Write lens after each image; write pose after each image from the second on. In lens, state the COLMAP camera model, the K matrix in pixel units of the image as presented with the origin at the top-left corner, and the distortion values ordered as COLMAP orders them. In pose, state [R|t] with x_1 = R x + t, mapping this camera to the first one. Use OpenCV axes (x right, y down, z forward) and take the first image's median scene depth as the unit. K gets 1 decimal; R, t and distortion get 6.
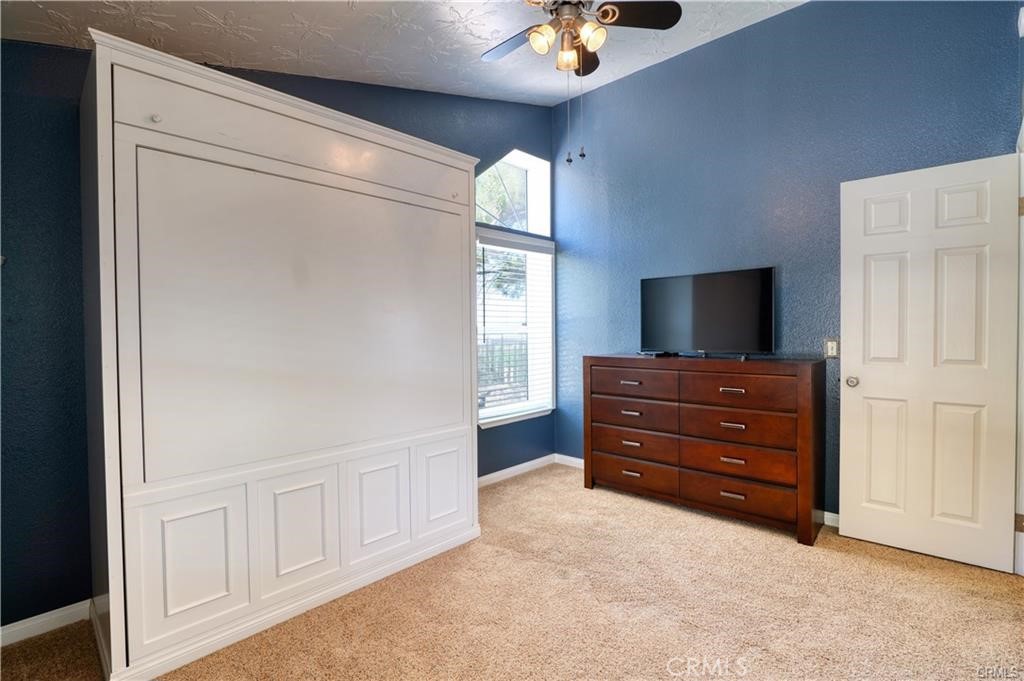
lens RADIAL K [[484.2, 0, 516.3], [0, 484.2, 339.9], [0, 0, 1]] dist [-0.001179, -0.000188]
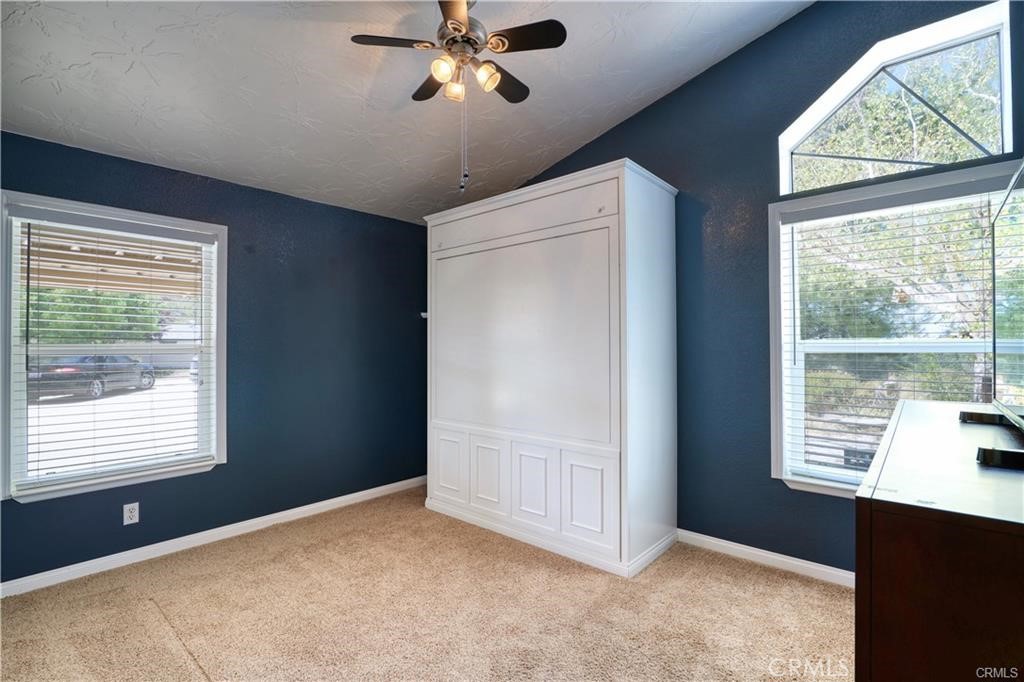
lens RADIAL K [[484.2, 0, 516.3], [0, 484.2, 340.4], [0, 0, 1]] dist [-0.001179, -0.000188]
pose [[0.022873, -0.006229, -0.999719, 0.856503], [-0.018570, 0.999805, -0.006654, -0.021757], [0.999566, 0.018717, 0.022752, 0.815321]]
